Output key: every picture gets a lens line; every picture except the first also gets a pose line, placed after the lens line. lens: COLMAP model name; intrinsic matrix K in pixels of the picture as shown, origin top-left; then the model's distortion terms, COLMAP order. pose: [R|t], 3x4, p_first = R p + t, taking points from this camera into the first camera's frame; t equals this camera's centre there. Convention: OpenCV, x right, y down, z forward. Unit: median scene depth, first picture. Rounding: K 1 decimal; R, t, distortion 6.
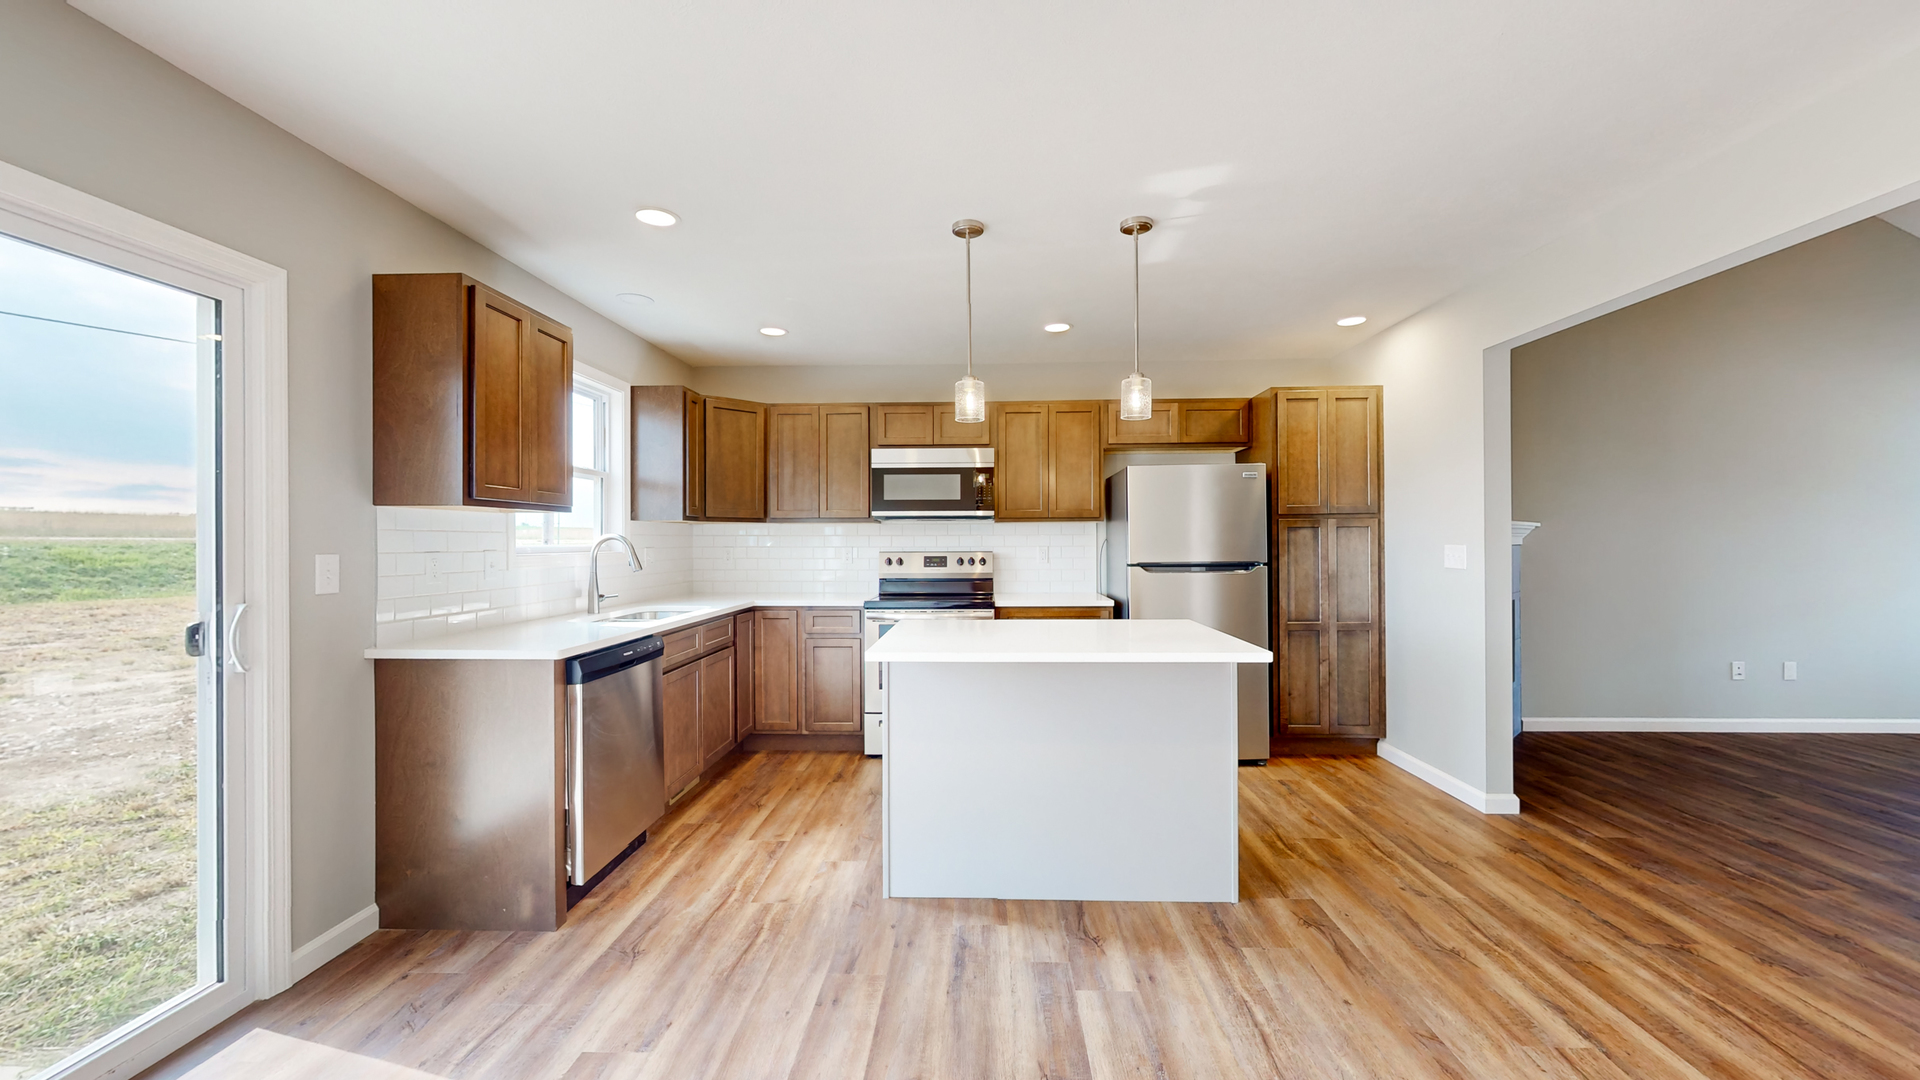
lens RADIAL K [[701.7, 0, 960.0], [0, 701.7, 540.0], [0, 0, 1]] dist [-0.000670, -0.000074]
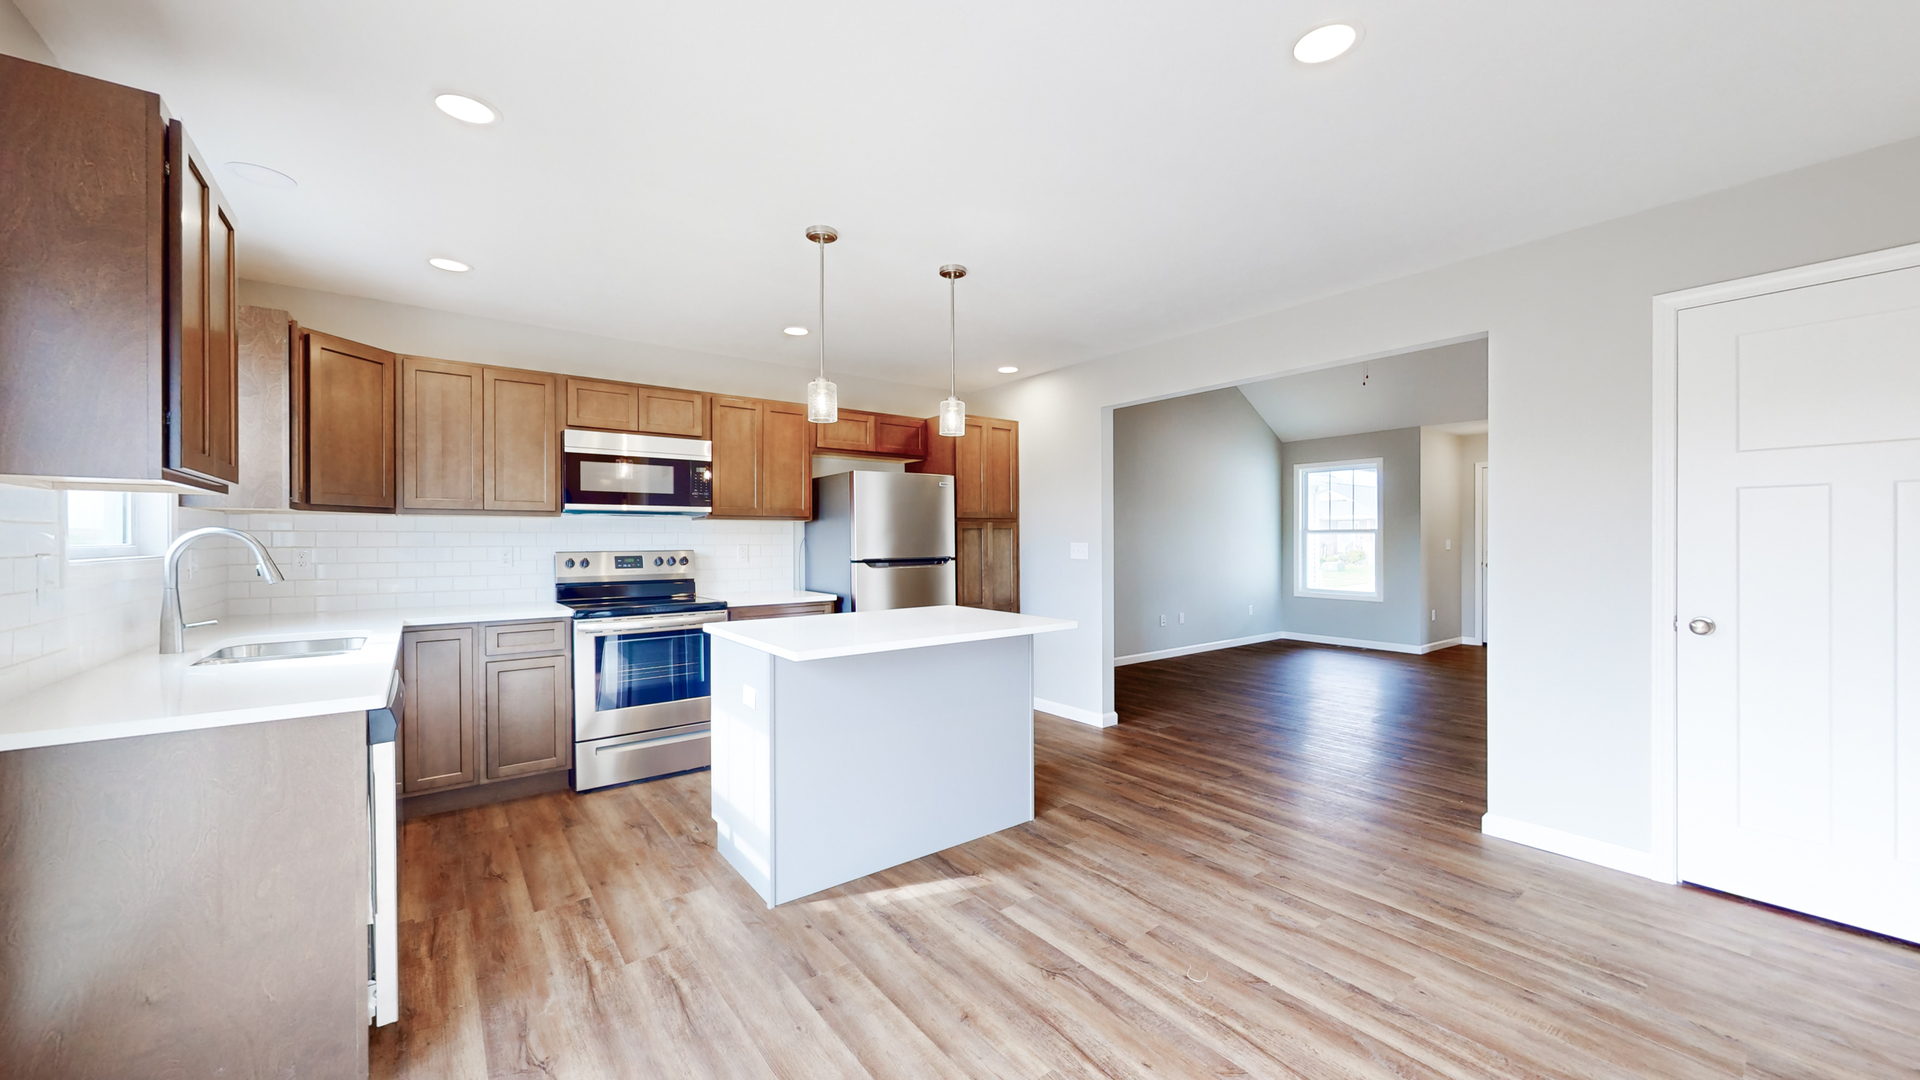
lens RADIAL K [[701.7, 0, 960.0], [0, 701.7, 540.0], [0, 0, 1]] dist [-0.000670, -0.000074]
pose [[0.770691, 0.001098, 0.637208, -0.368579], [-0.002731, 0.999995, 0.001579, 0.000044], [-0.637203, -0.002957, 0.770690, 0.062976]]
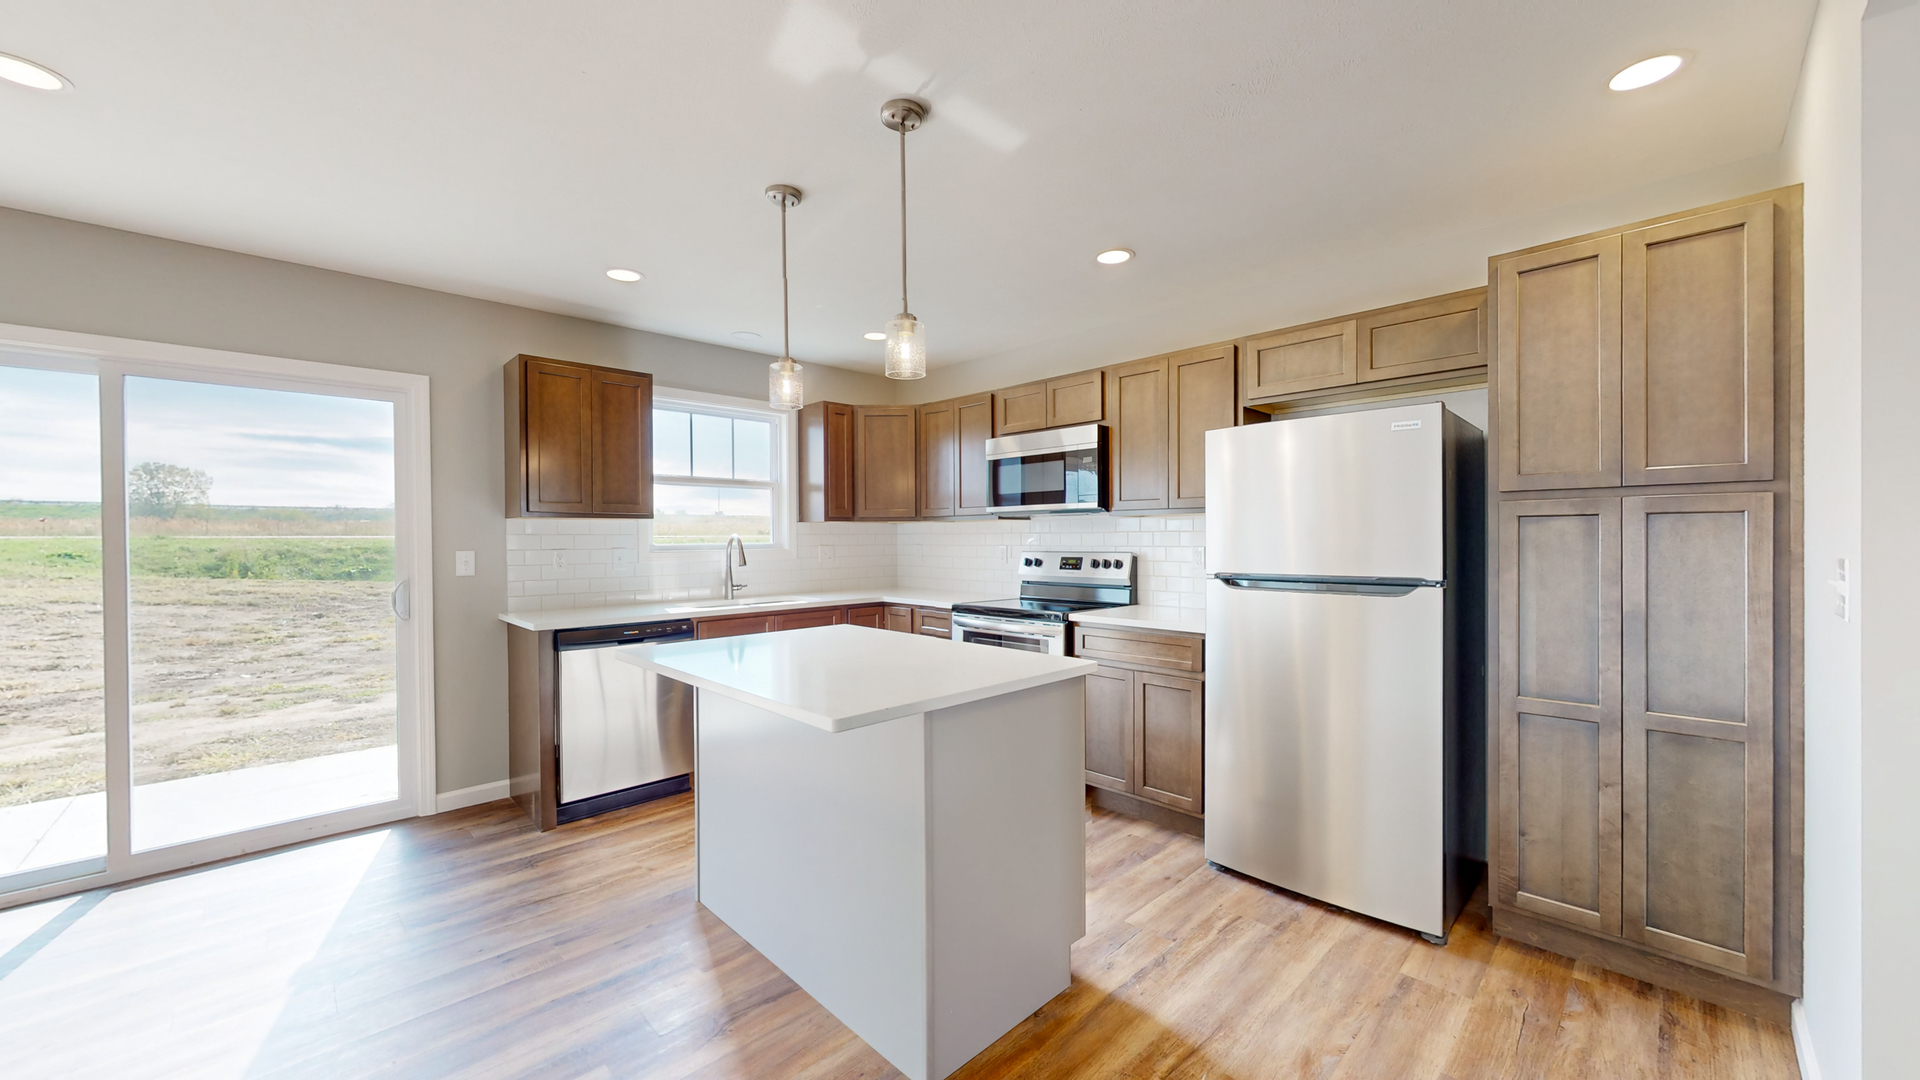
lens RADIAL K [[701.7, 0, 960.0], [0, 701.7, 540.0], [0, 0, 1]] dist [-0.000670, -0.000074]
pose [[0.726905, 0.003015, -0.686732, 0.600920], [0.002866, 0.999968, 0.007424, -0.006332], [0.686733, -0.007365, 0.726873, 0.376648]]
